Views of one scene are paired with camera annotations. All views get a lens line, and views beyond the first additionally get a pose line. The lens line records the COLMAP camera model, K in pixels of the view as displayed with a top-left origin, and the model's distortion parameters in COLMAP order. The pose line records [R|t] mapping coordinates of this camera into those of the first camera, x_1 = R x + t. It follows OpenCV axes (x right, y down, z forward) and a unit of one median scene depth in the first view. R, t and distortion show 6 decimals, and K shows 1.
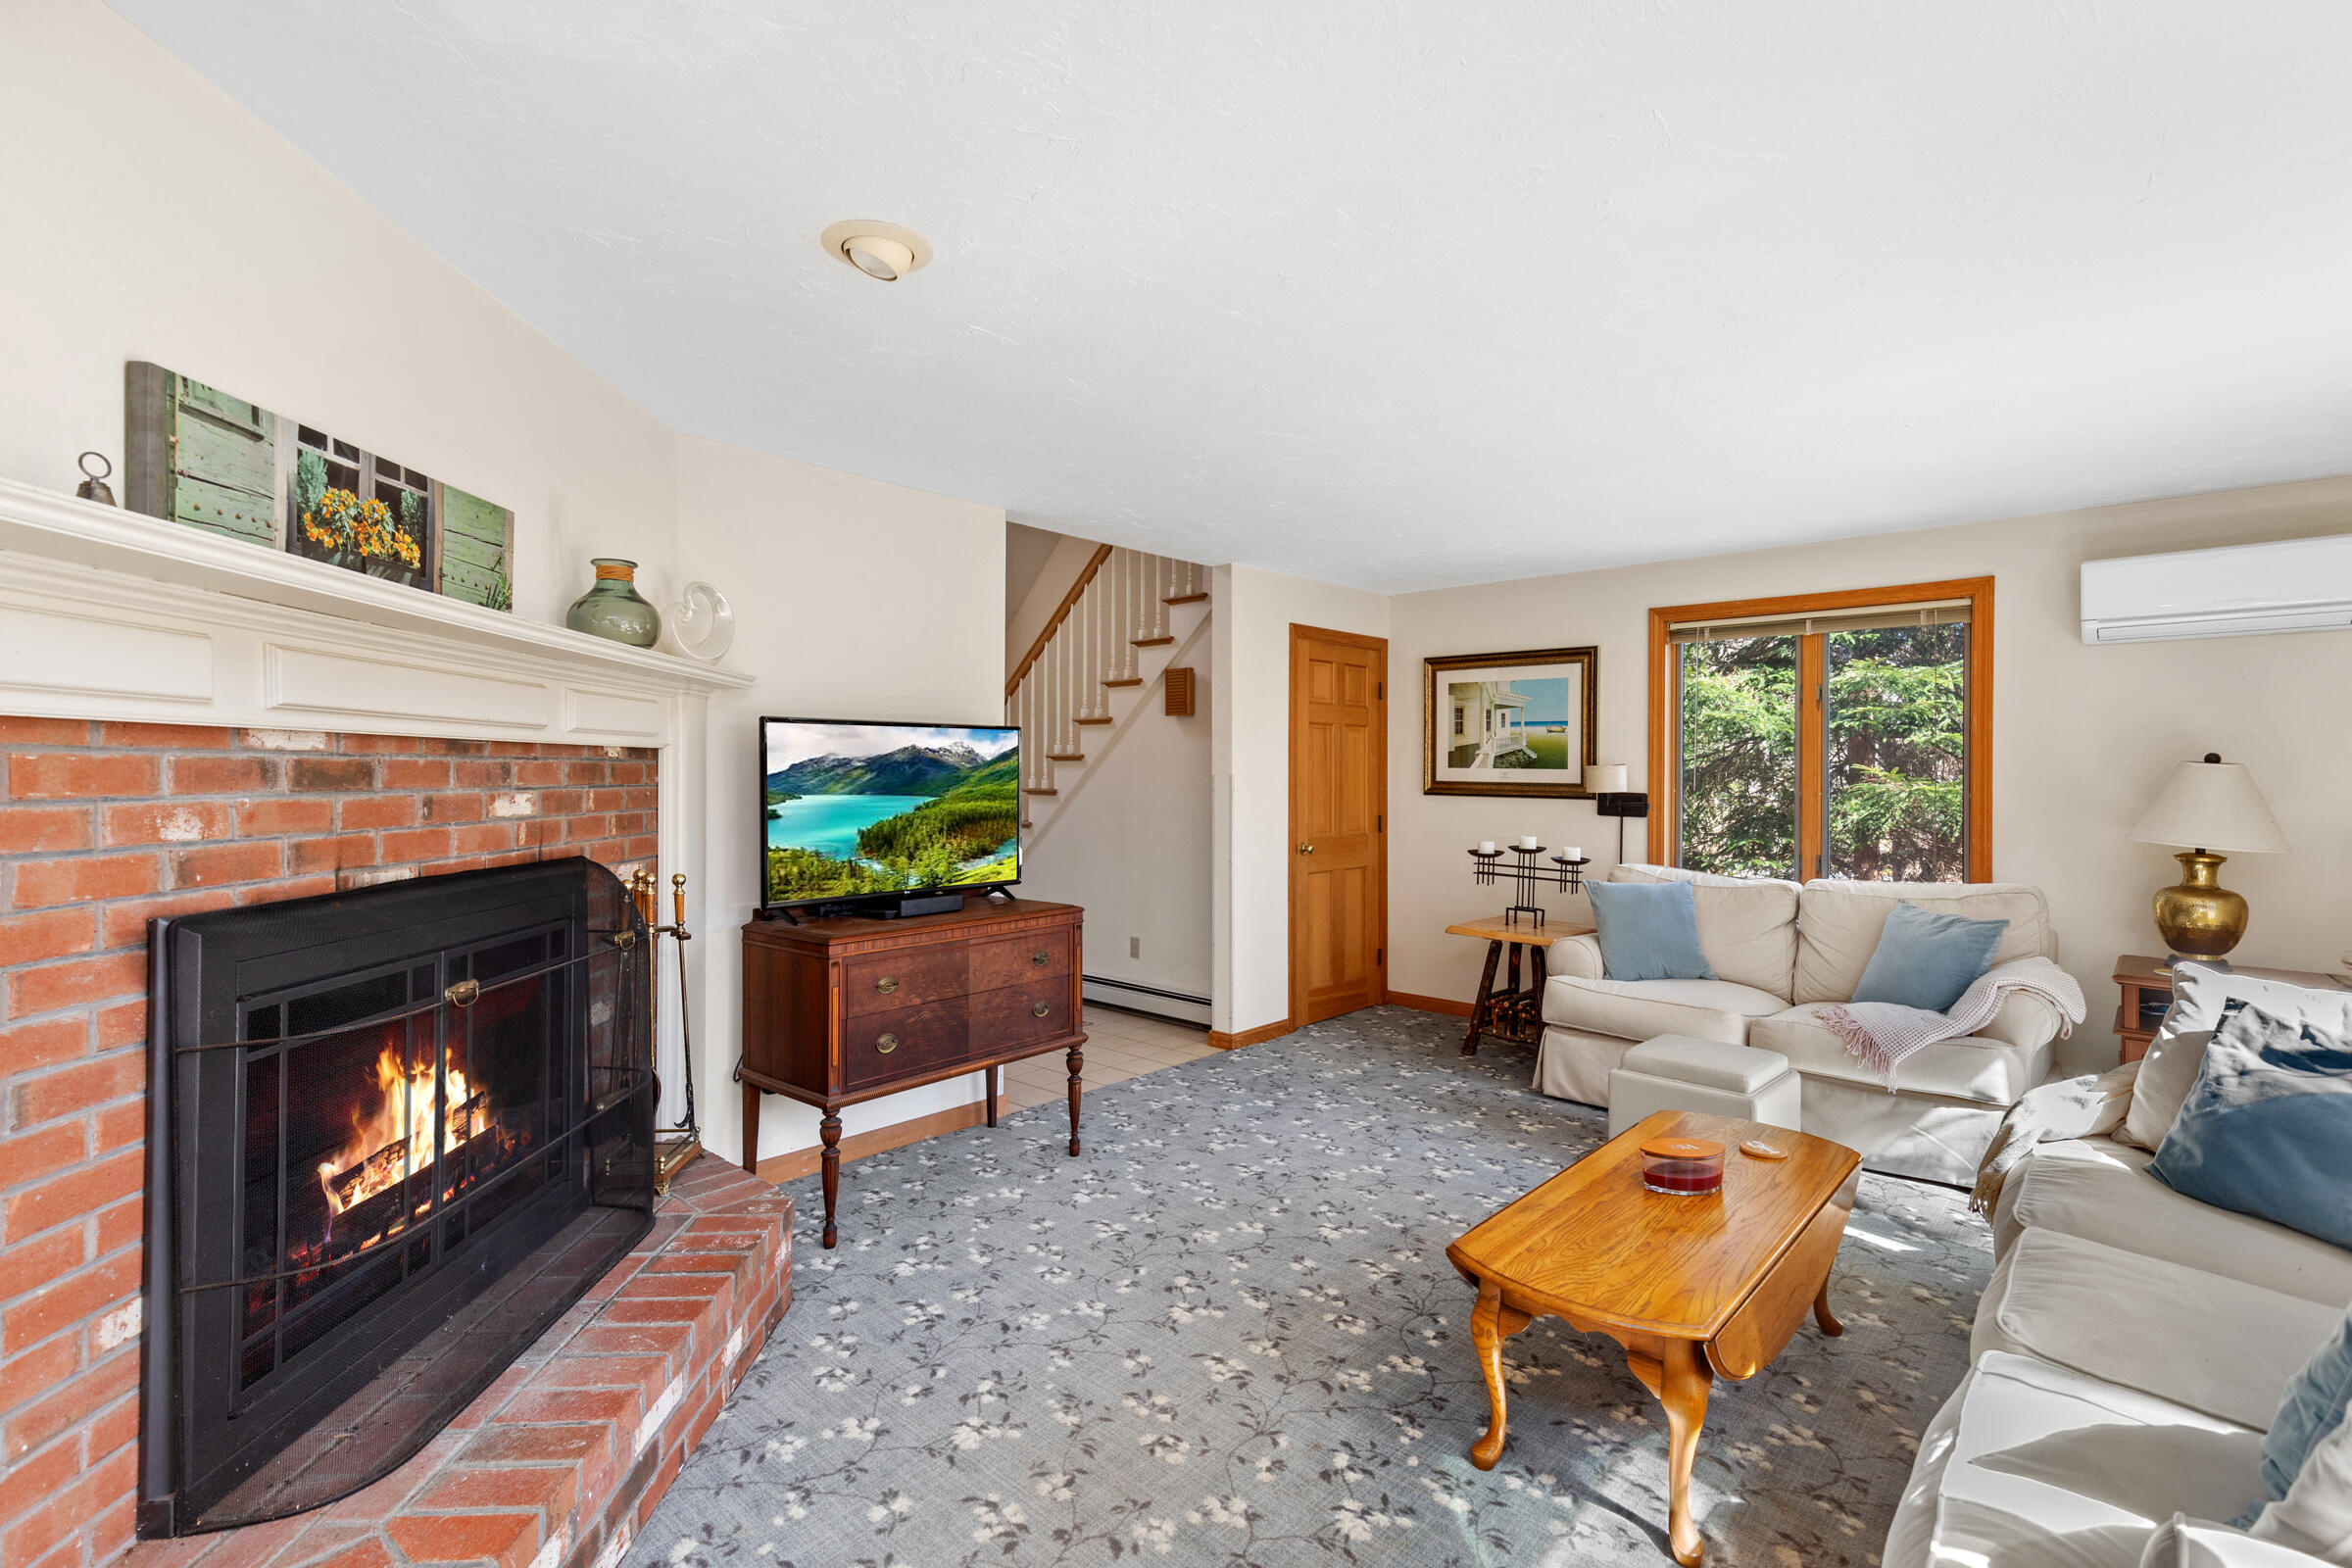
lens RADIAL K [[1071.7, 0, 1185.7], [0, 1071.7, 774.5], [0, 0, 1]] dist [0.010866, -0.000749]
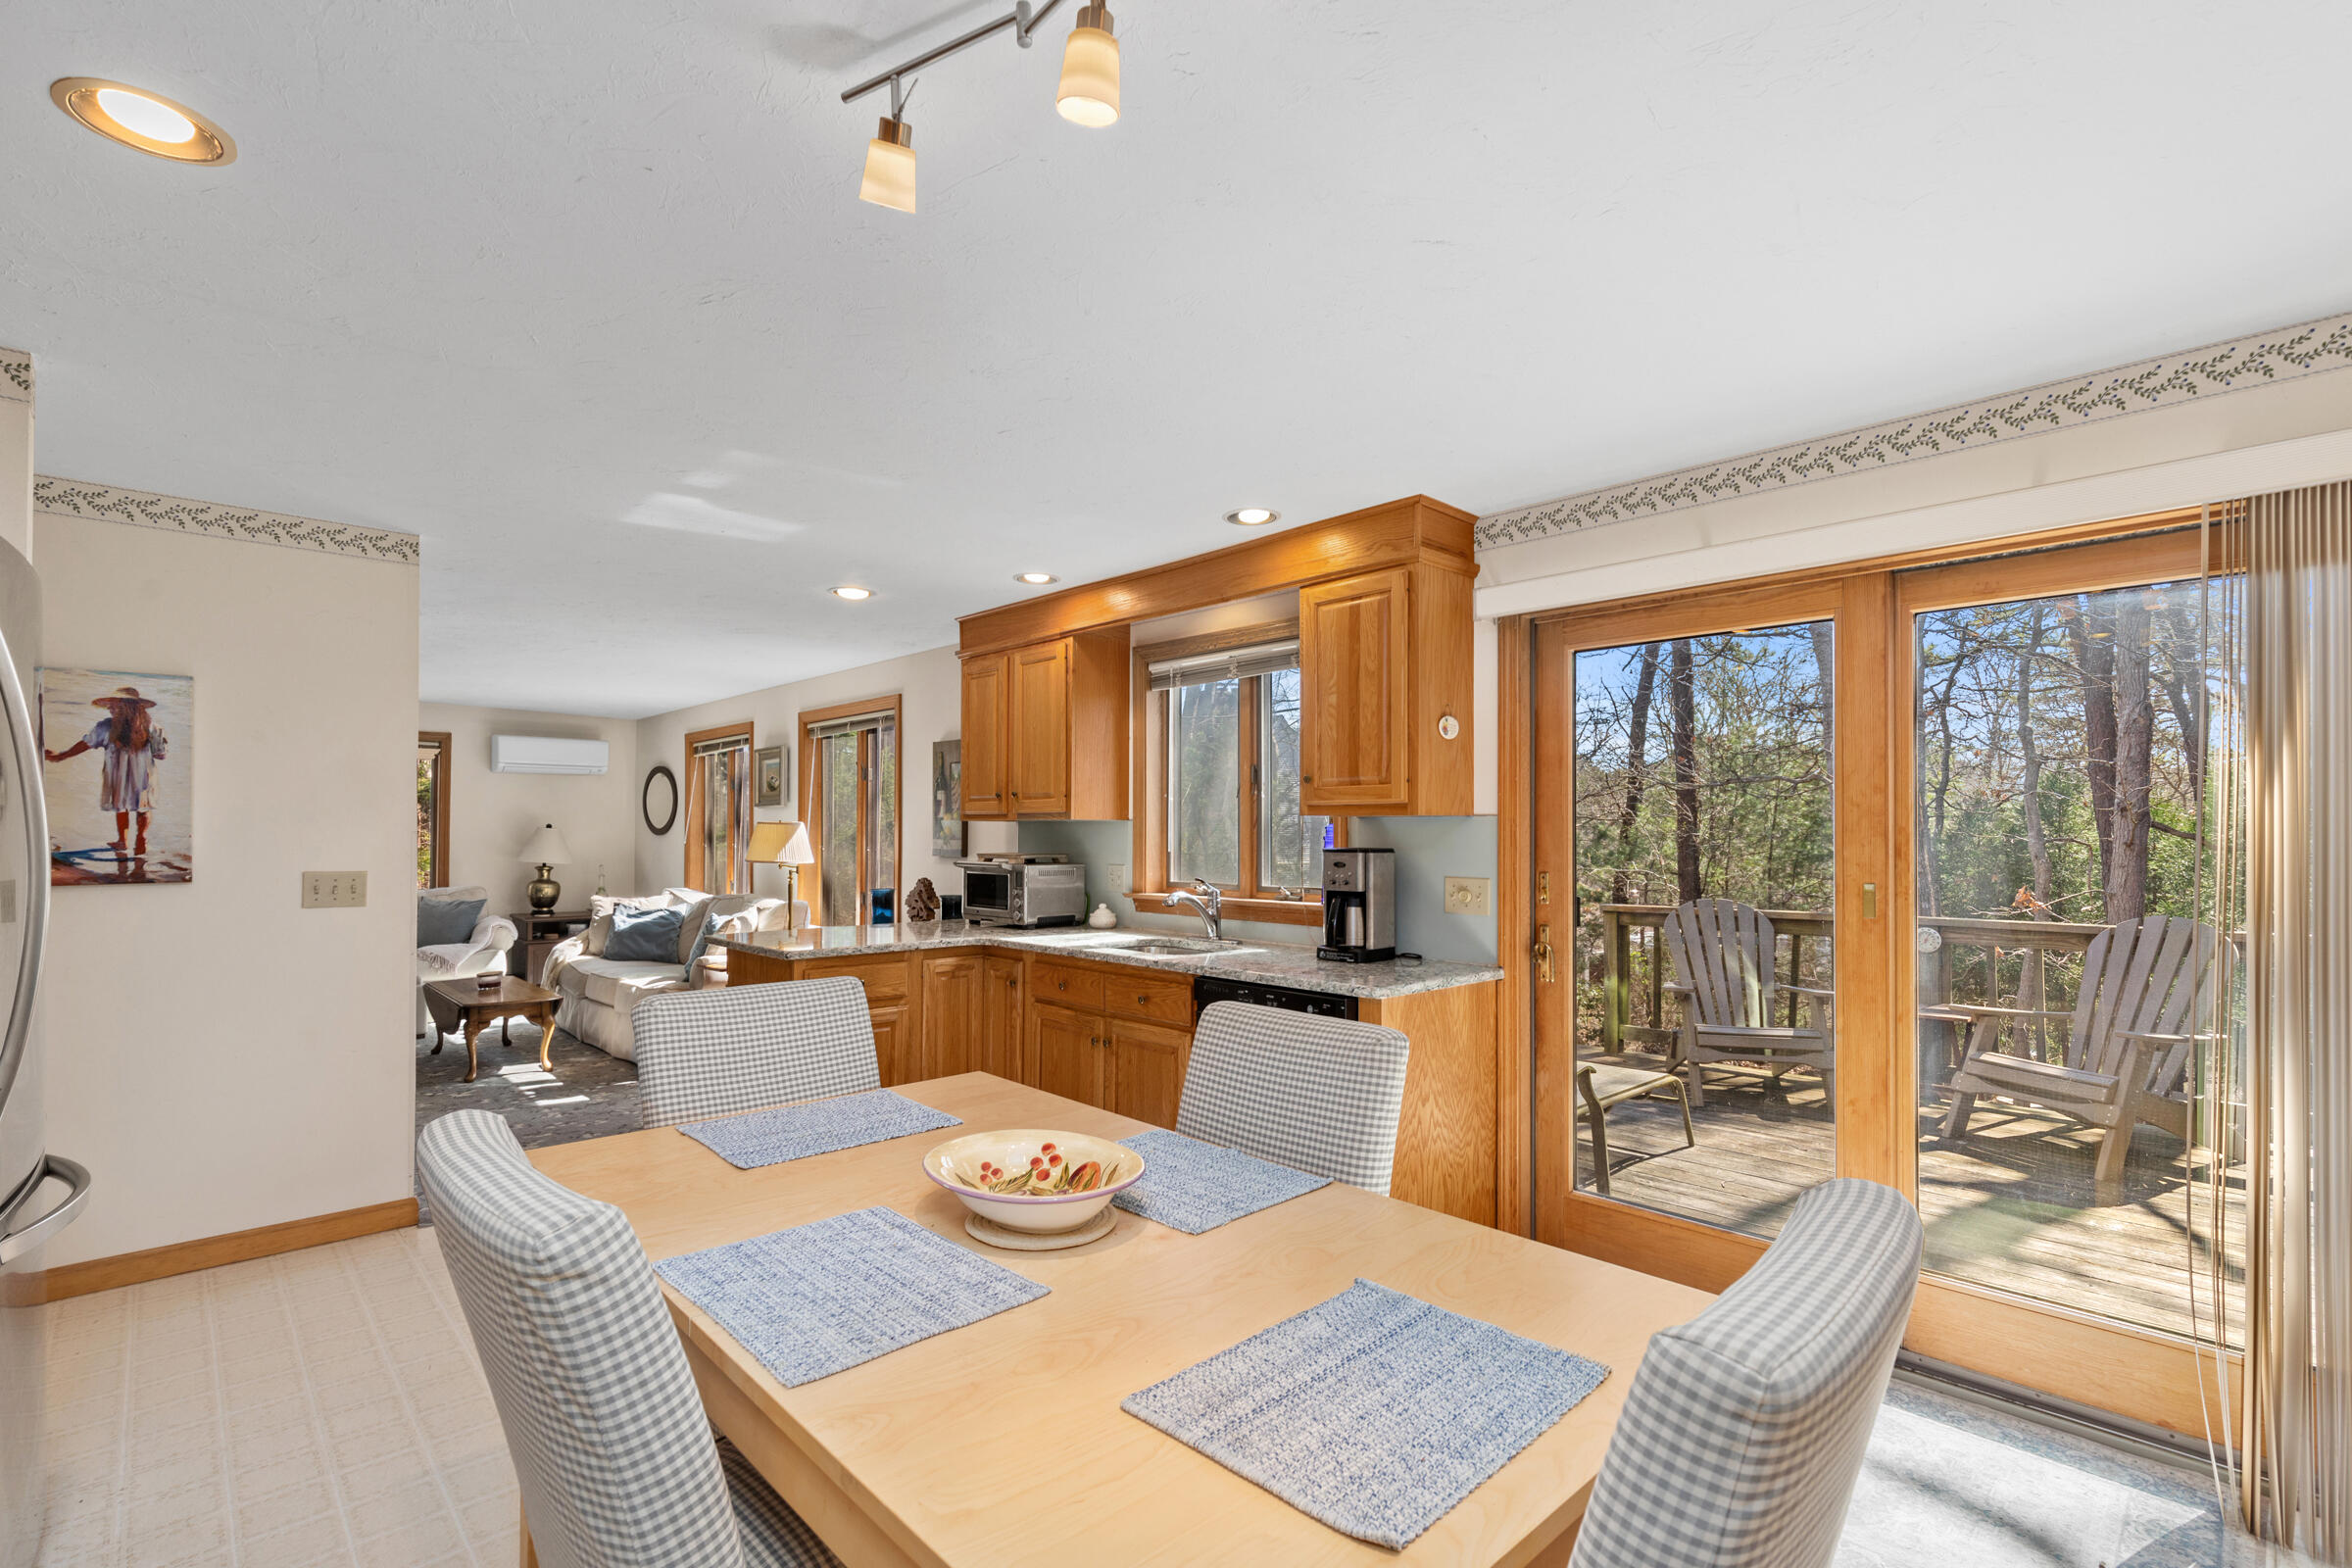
lens RADIAL K [[1072.4, 0, 1199.9], [0, 1072.4, 809.2], [0, 0, 1]] dist [0.001254, 0.000407]
pose [[0.060839, 0.021169, 0.997923, -1.418031], [-0.001106, 0.999776, -0.021141, -0.004015], [-0.998147, 0.000182, 0.060849, -0.623082]]
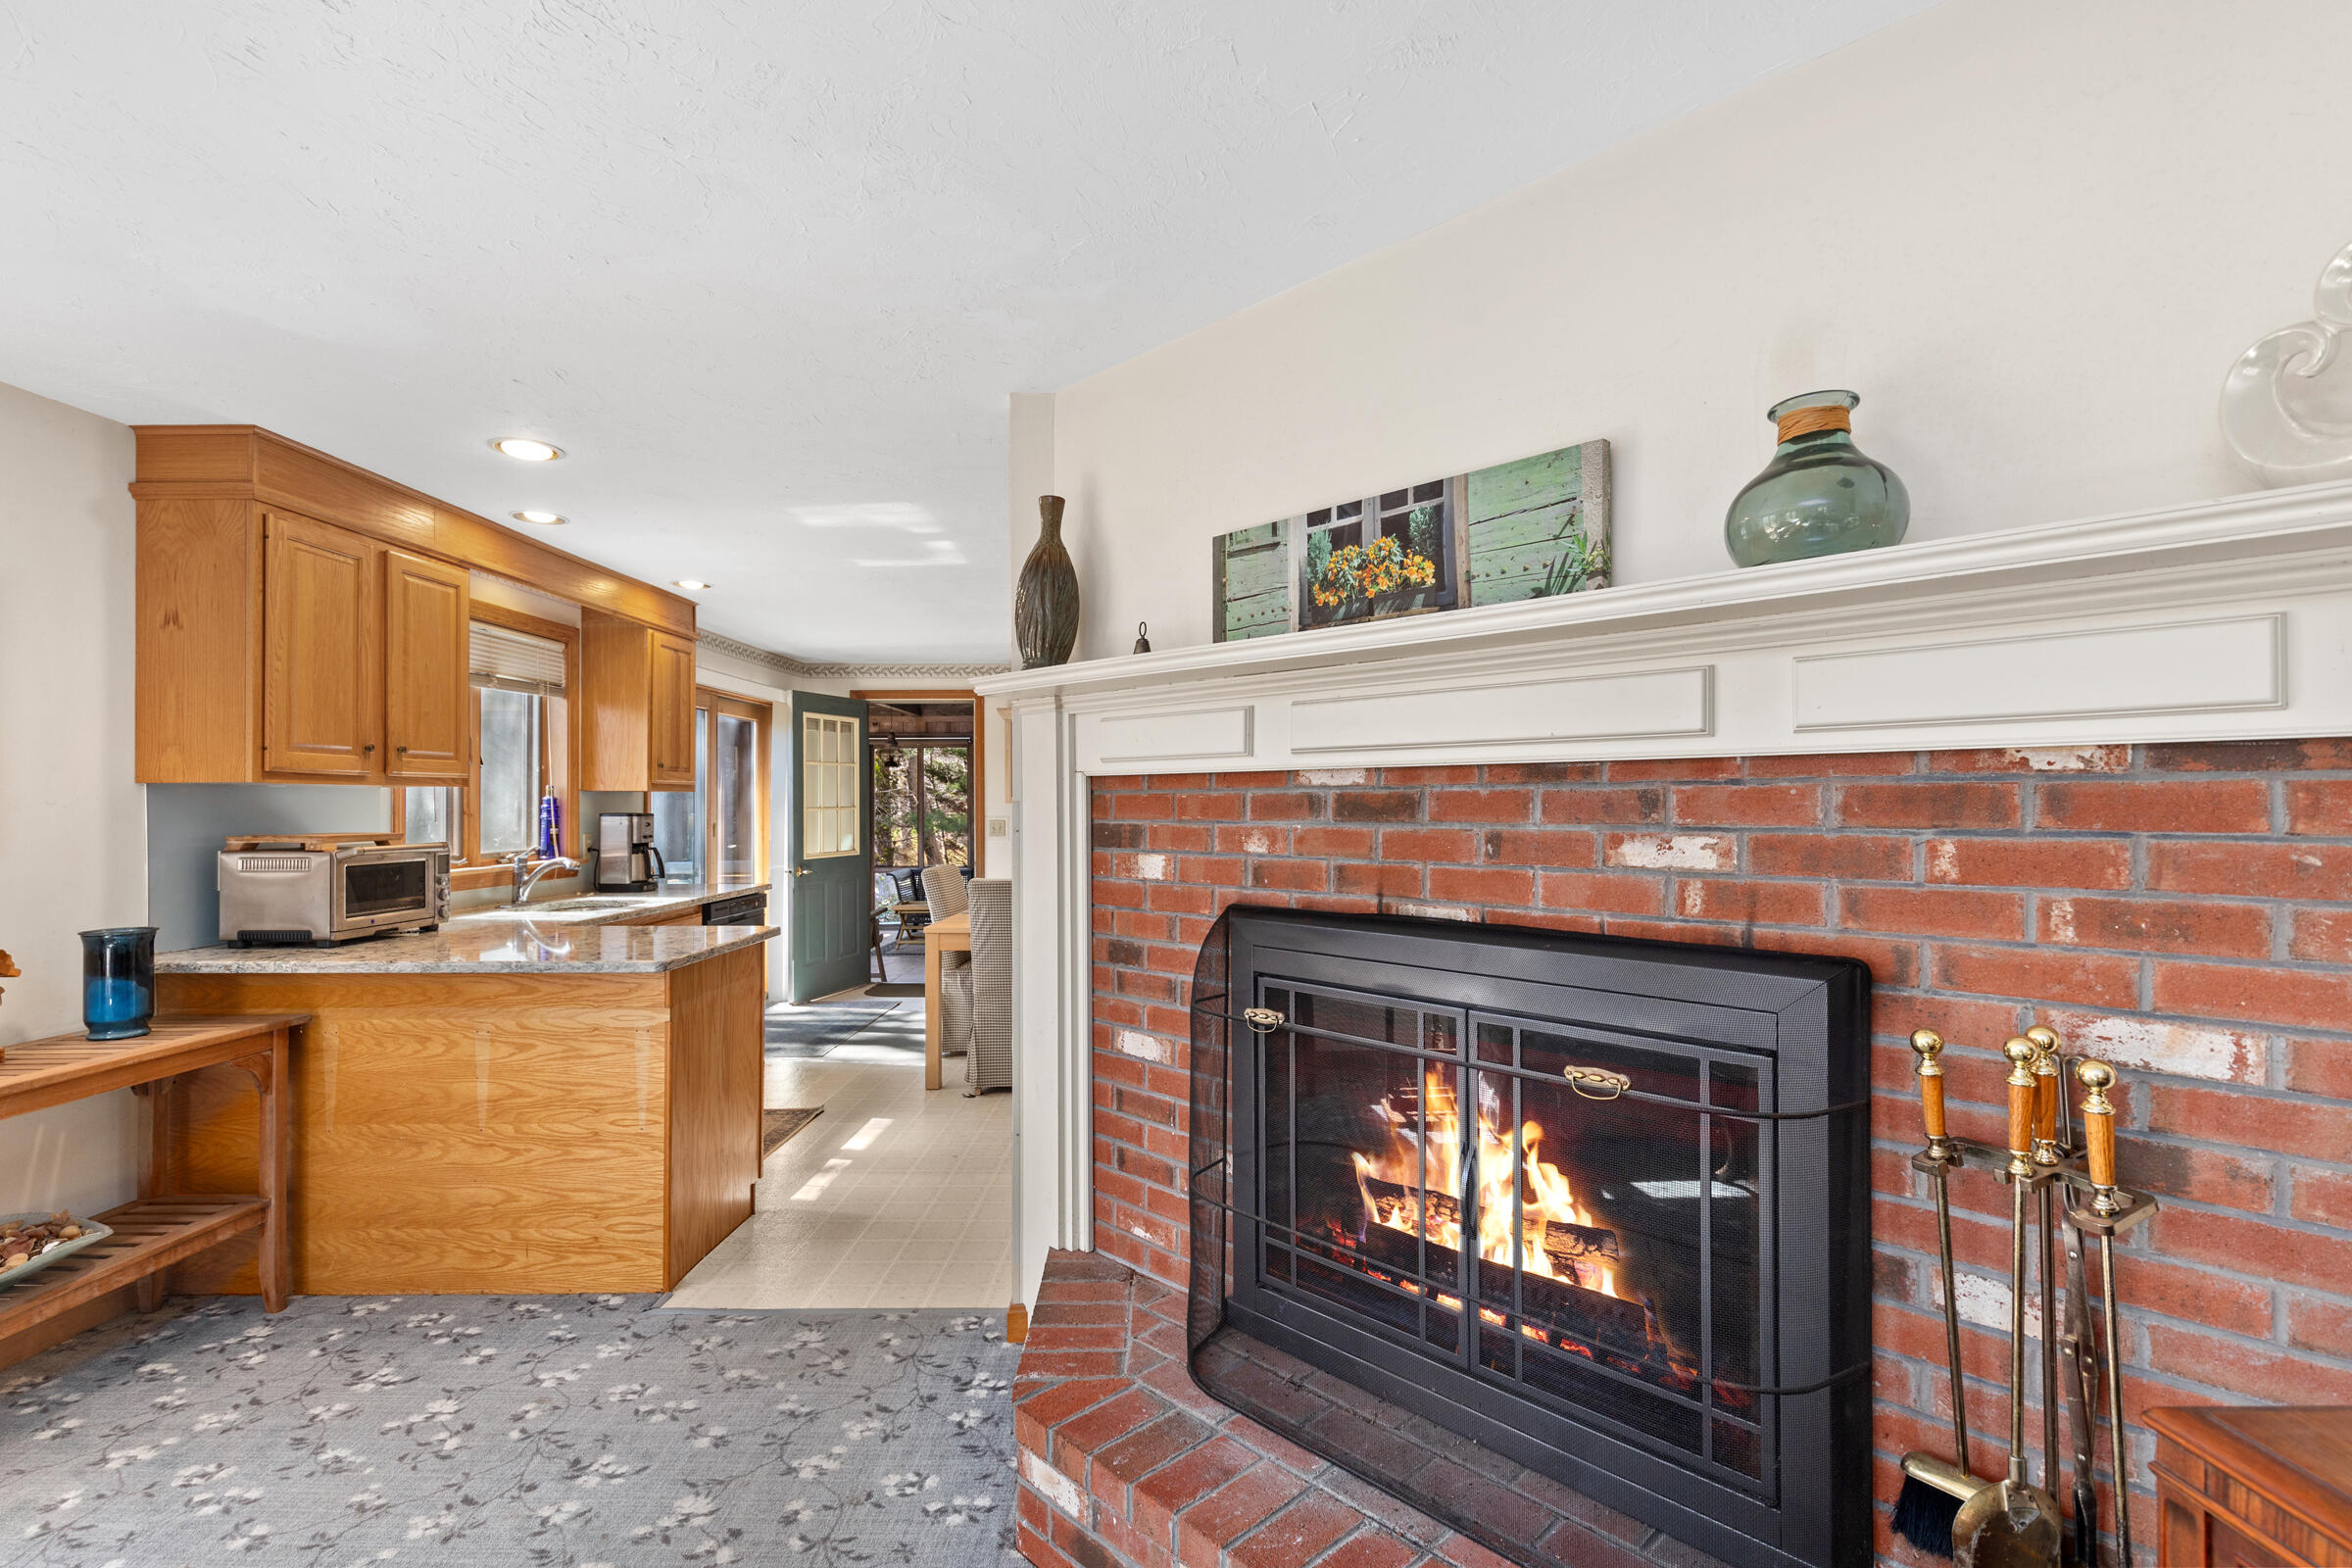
lens RADIAL K [[1075.5, 0, 1179.6], [0, 1075.5, 796.5], [0, 0, 1]] dist [0.016417, -0.006704]
pose [[-0.747342, -0.002695, -0.664435, 0.038595], [0.001160, 0.999985, -0.005360, -0.002307], [0.664439, -0.004776, -0.747327, 0.893555]]
